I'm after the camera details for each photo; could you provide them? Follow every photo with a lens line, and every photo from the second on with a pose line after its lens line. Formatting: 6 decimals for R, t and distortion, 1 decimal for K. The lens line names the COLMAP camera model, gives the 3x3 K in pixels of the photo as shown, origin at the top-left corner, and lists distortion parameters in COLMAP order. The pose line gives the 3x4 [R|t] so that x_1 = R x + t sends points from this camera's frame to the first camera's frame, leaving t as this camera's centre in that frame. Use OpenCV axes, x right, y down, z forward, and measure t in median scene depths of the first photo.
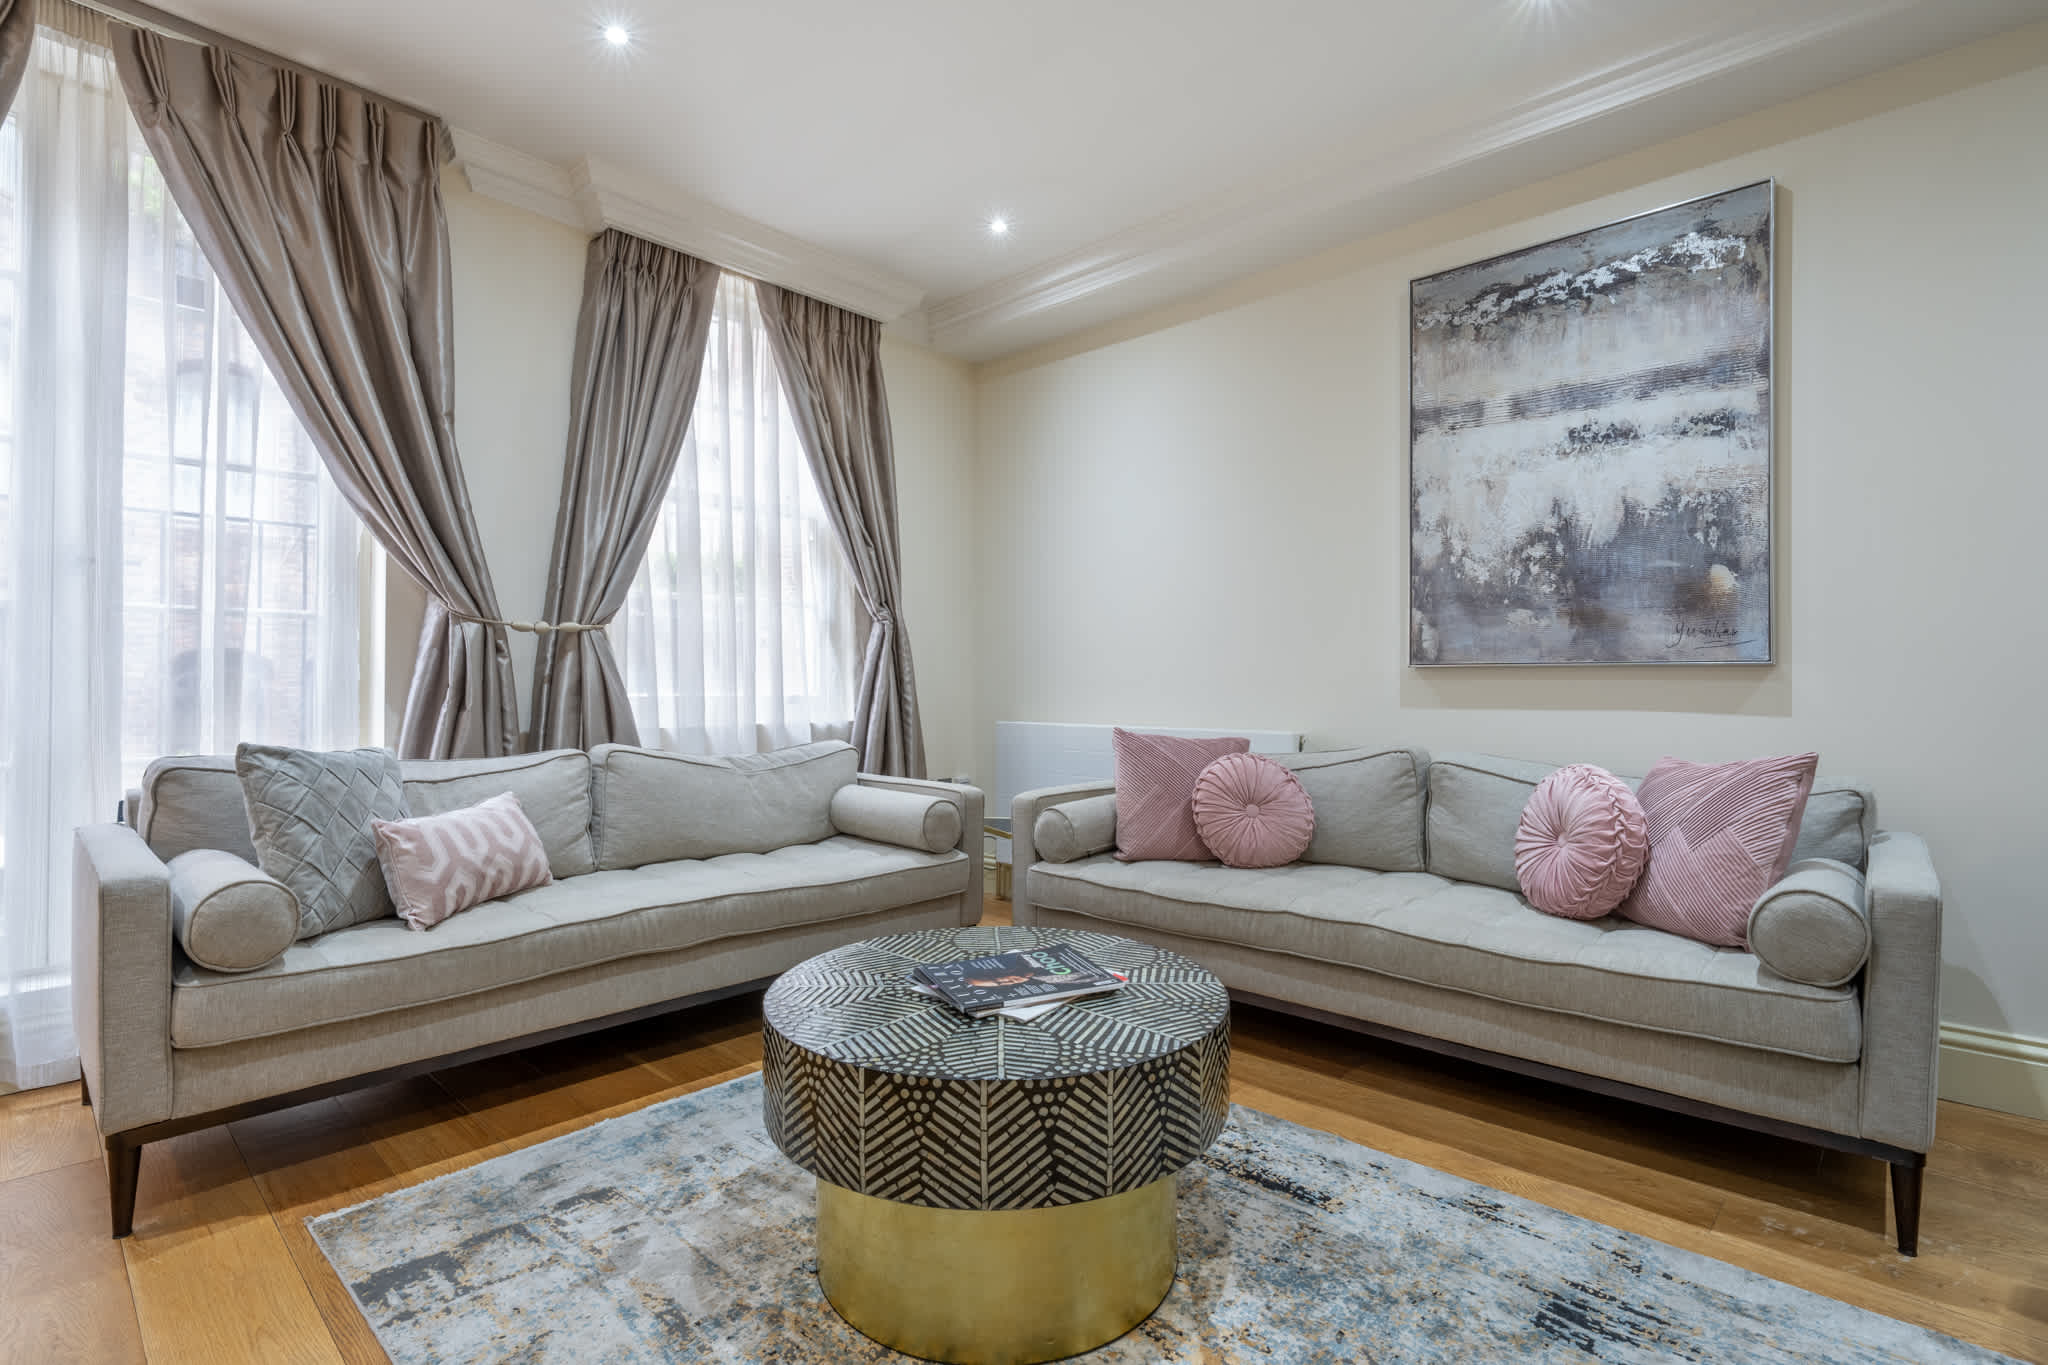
lens RADIAL K [[990.1, 0, 1024.0], [0, 990.1, 682.5], [0, 0, 1]] dist [-0.007396, 0.000105]
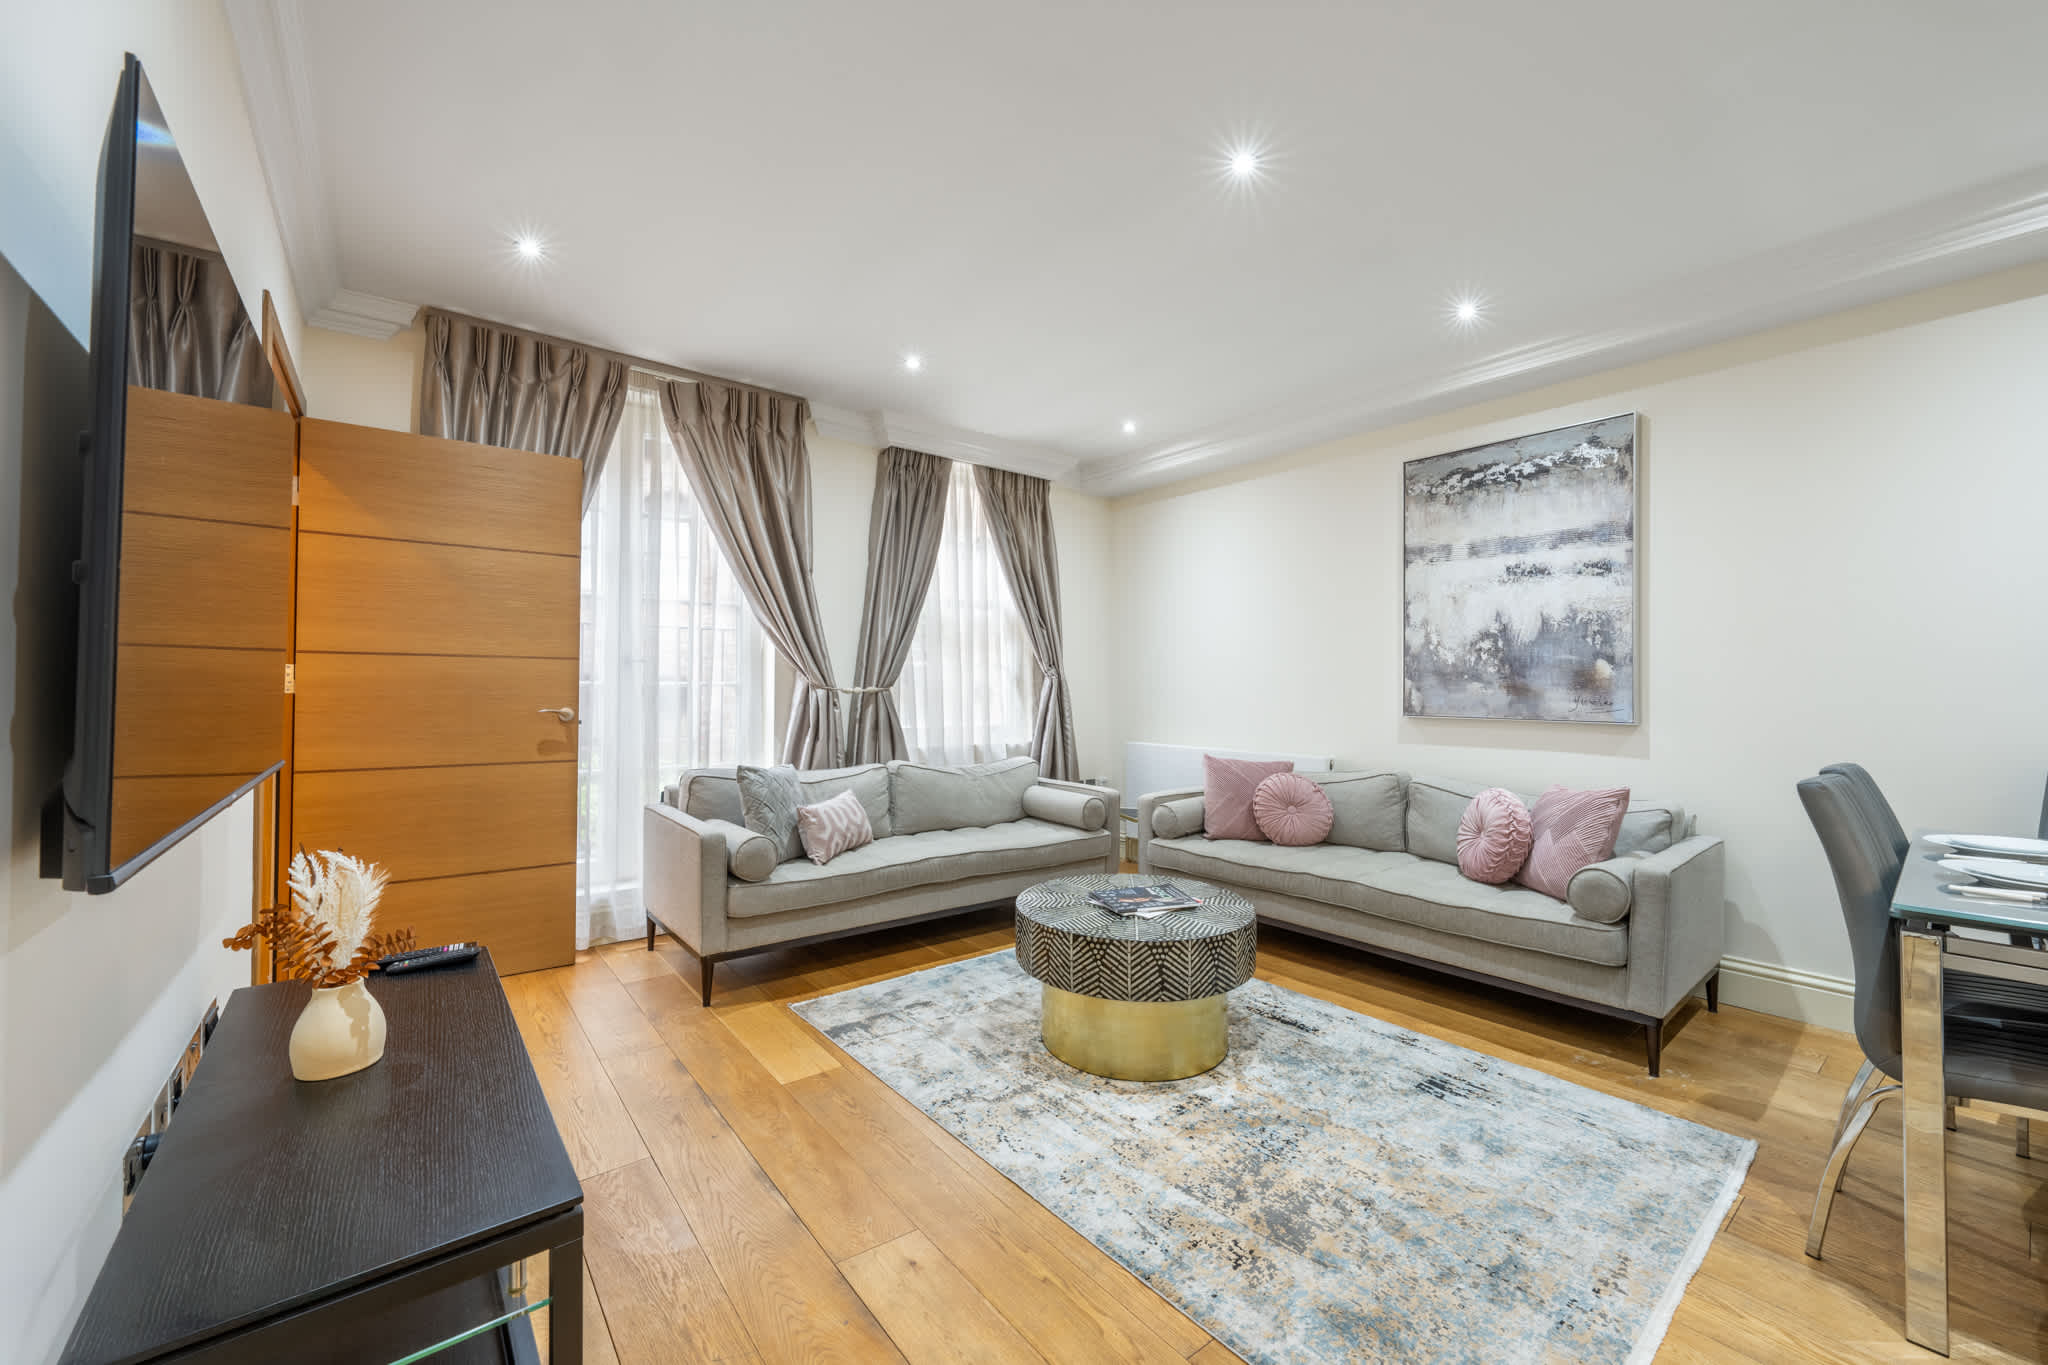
lens RADIAL K [[823.6, 0, 1012.6], [0, 823.6, 680.8], [0, 0, 1]] dist [-0.004796, -0.000329]
pose [[0.987824, 0.000845, -0.155571, -0.007250], [-0.001540, 0.999989, -0.004345, -0.083101], [0.155566, 0.004532, 0.987815, -0.437118]]
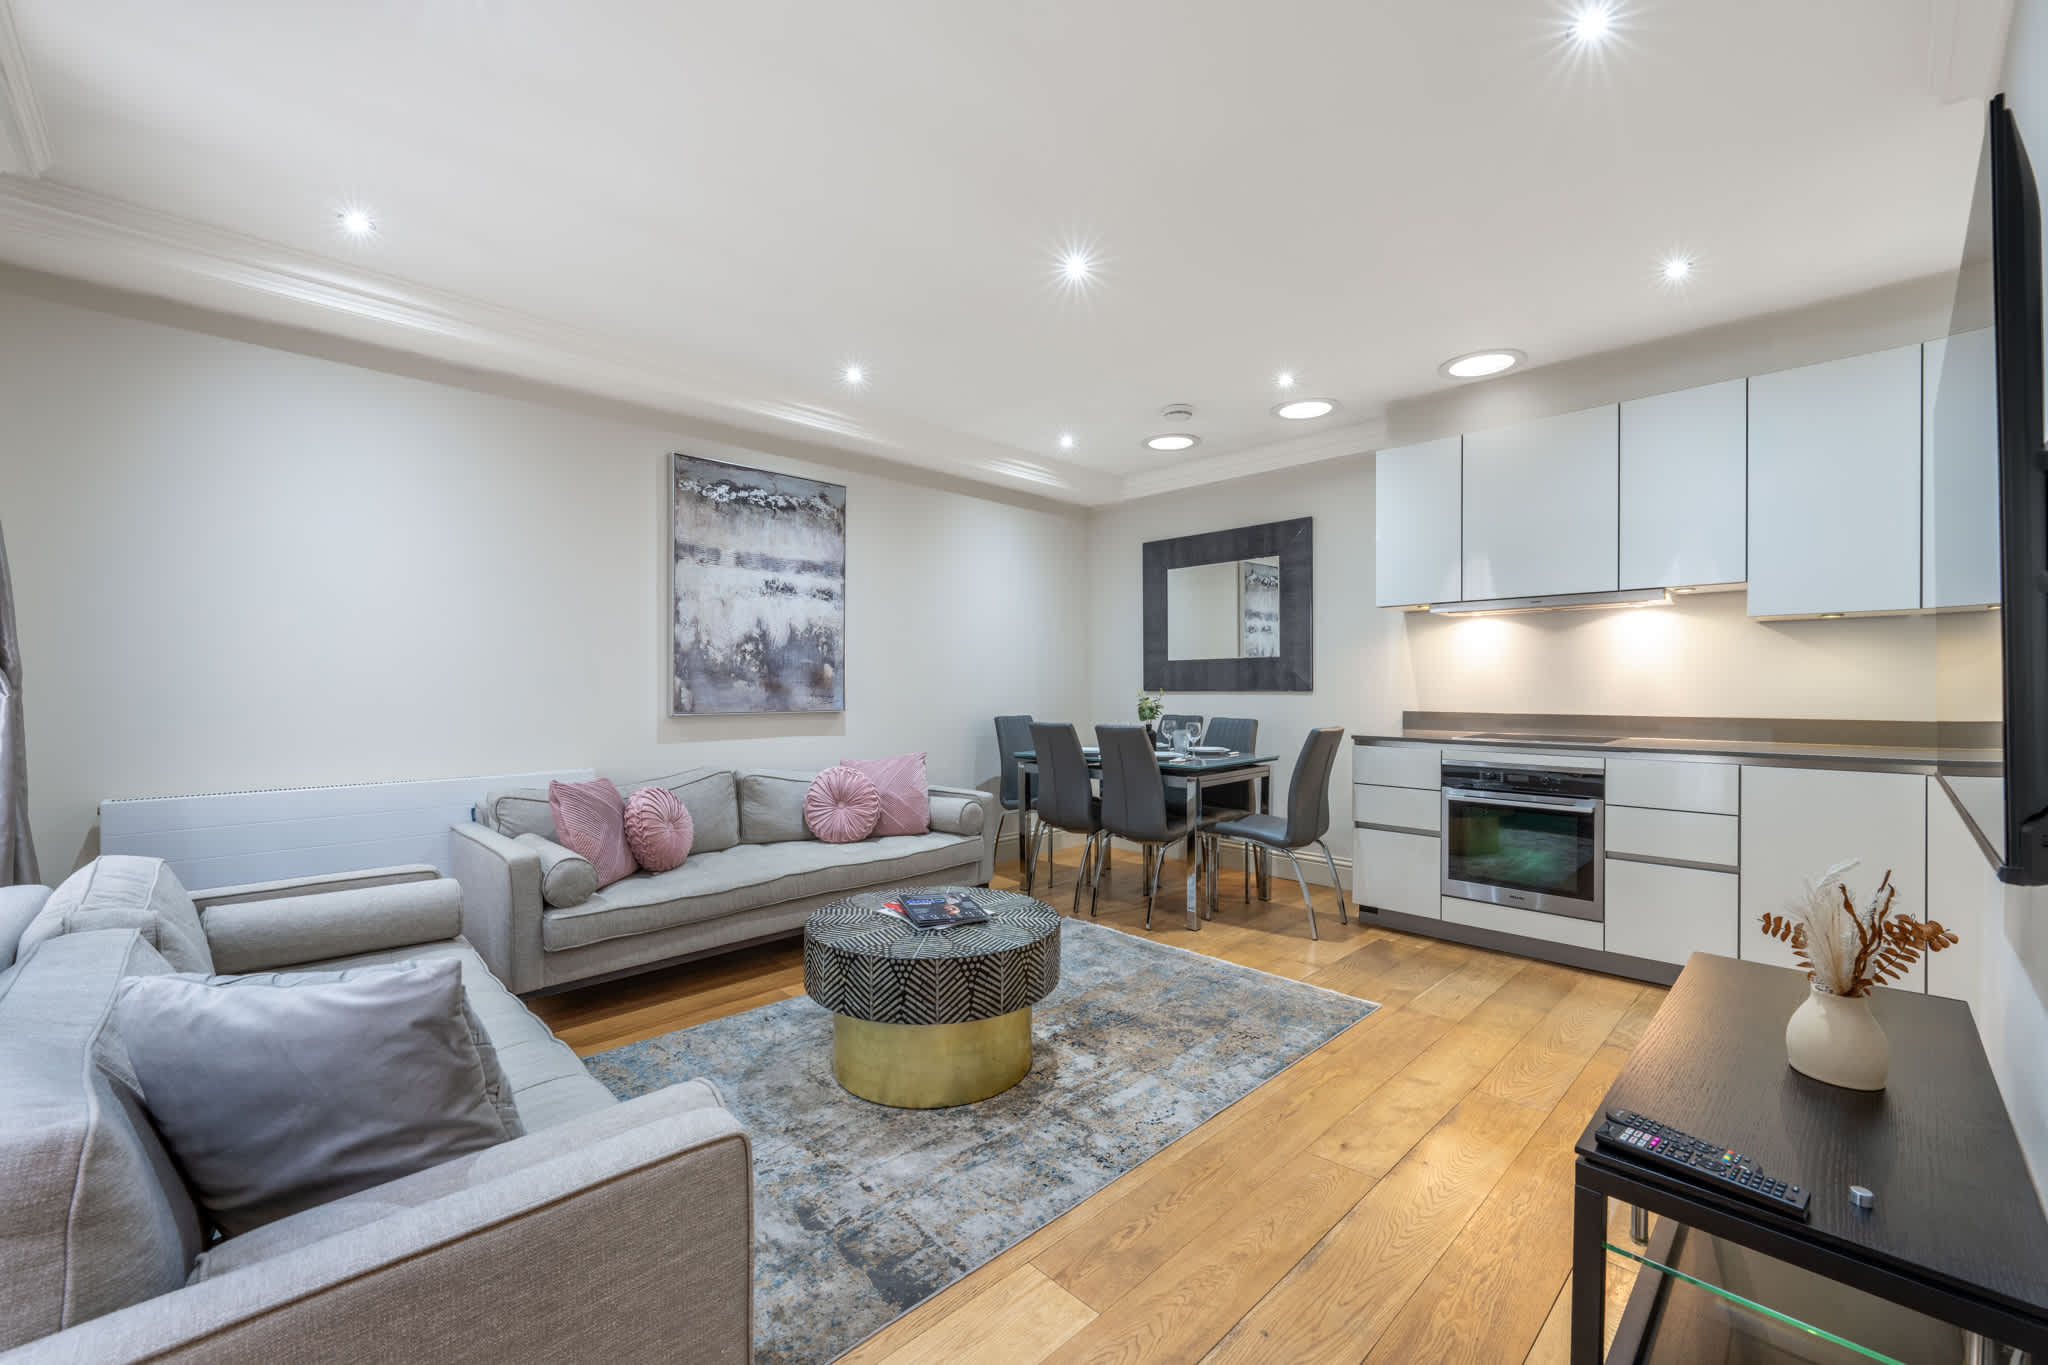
lens RADIAL K [[858.9, 0, 1029.2], [0, 858.9, 687.5], [0, 0, 1]] dist [-0.000973, -0.000170]
pose [[0.022163, -0.006099, 0.999736, -1.129298], [-0.004416, 0.999971, 0.006198, -0.087584], [-0.999745, -0.004552, 0.022136, 0.568270]]
